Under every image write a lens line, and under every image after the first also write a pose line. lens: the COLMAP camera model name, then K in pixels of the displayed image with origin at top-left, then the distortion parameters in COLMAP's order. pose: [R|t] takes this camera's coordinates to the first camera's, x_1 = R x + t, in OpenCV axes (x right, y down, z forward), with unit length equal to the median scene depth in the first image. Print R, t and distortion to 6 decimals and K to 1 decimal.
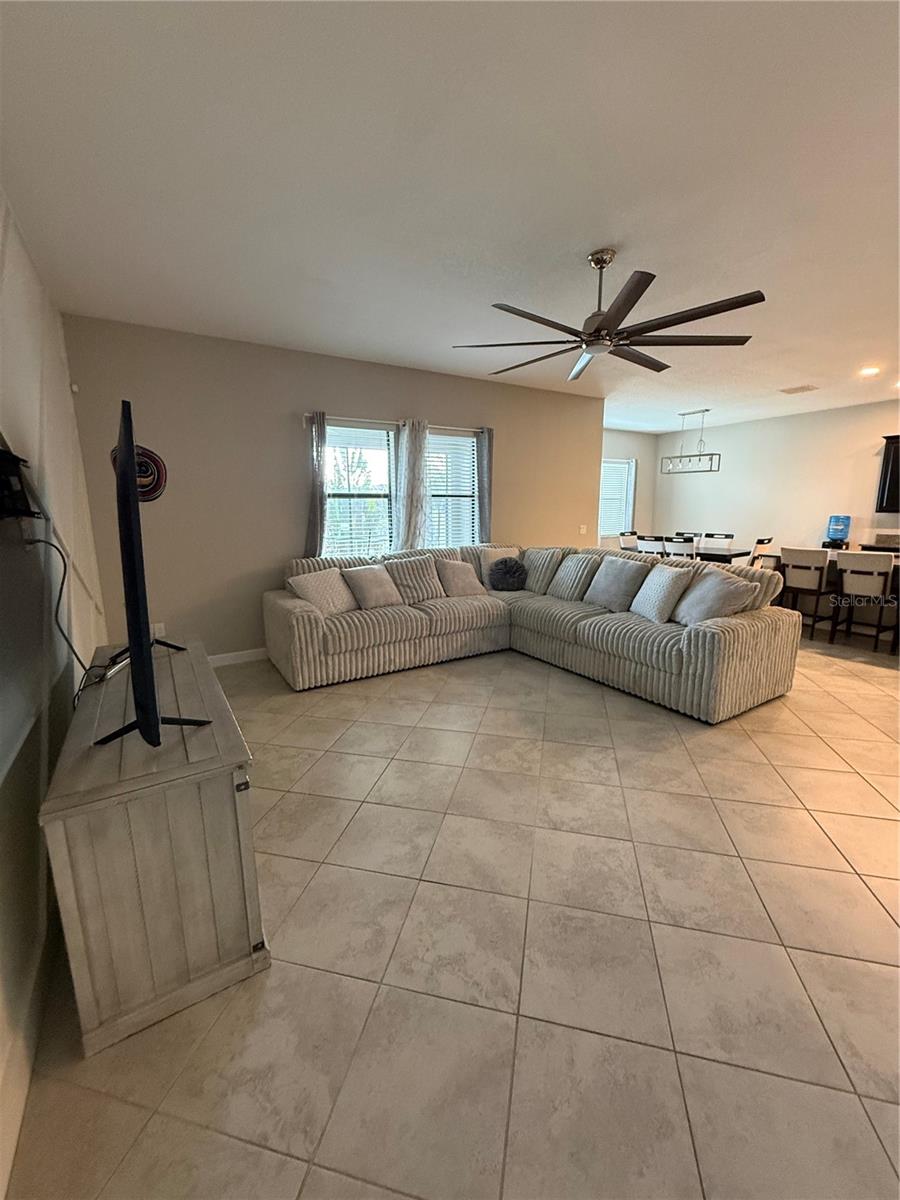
lens RADIAL K [[474.3, 0, 450.0], [0, 474.3, 600.0], [0, 0, 1]] dist [-0.001824, -0.000163]
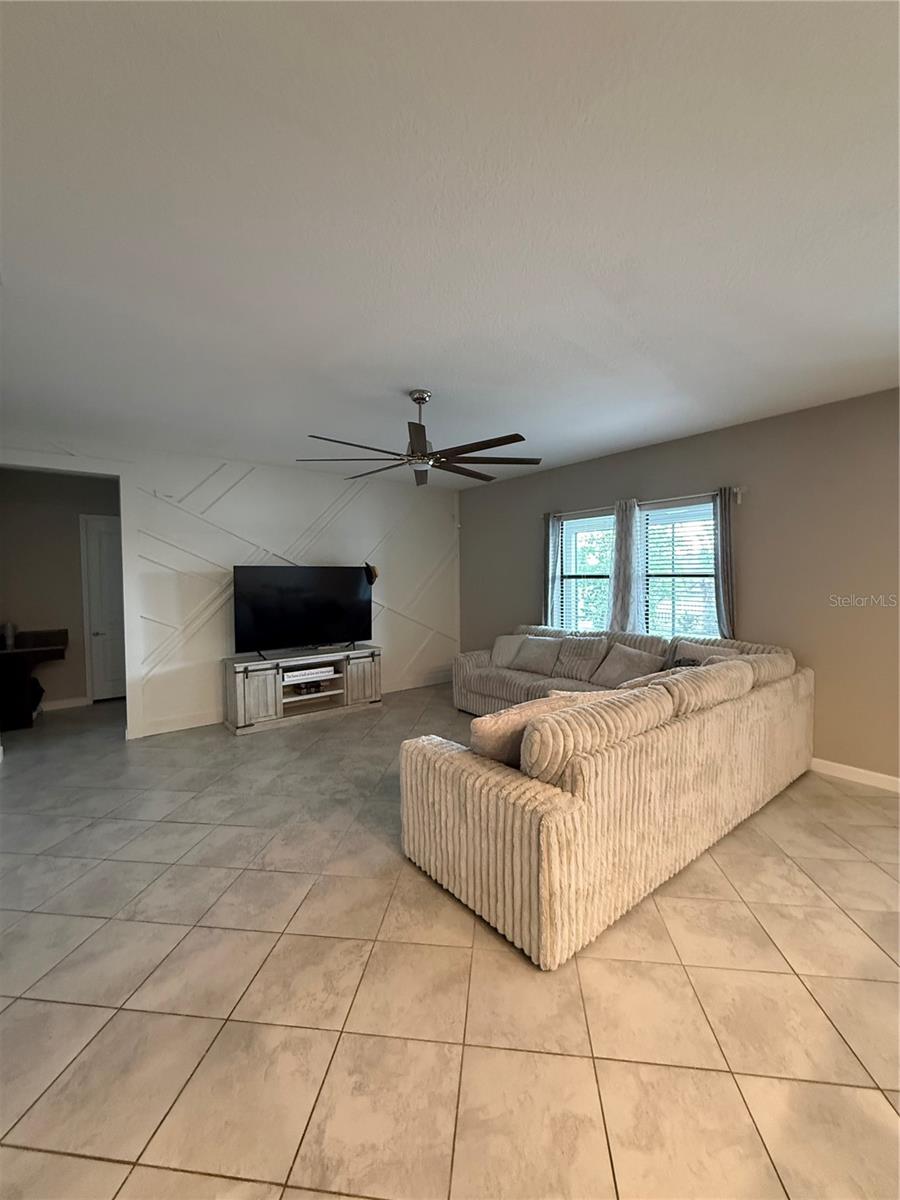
lens RADIAL K [[474.3, 0, 450.0], [0, 474.3, 600.0], [0, 0, 1]] dist [-0.001824, -0.000163]
pose [[0.115007, 0.049371, -0.992137, 0.885151], [-0.194133, 0.980623, 0.026295, -0.136495], [0.974210, 0.189582, 0.122363, 0.579473]]
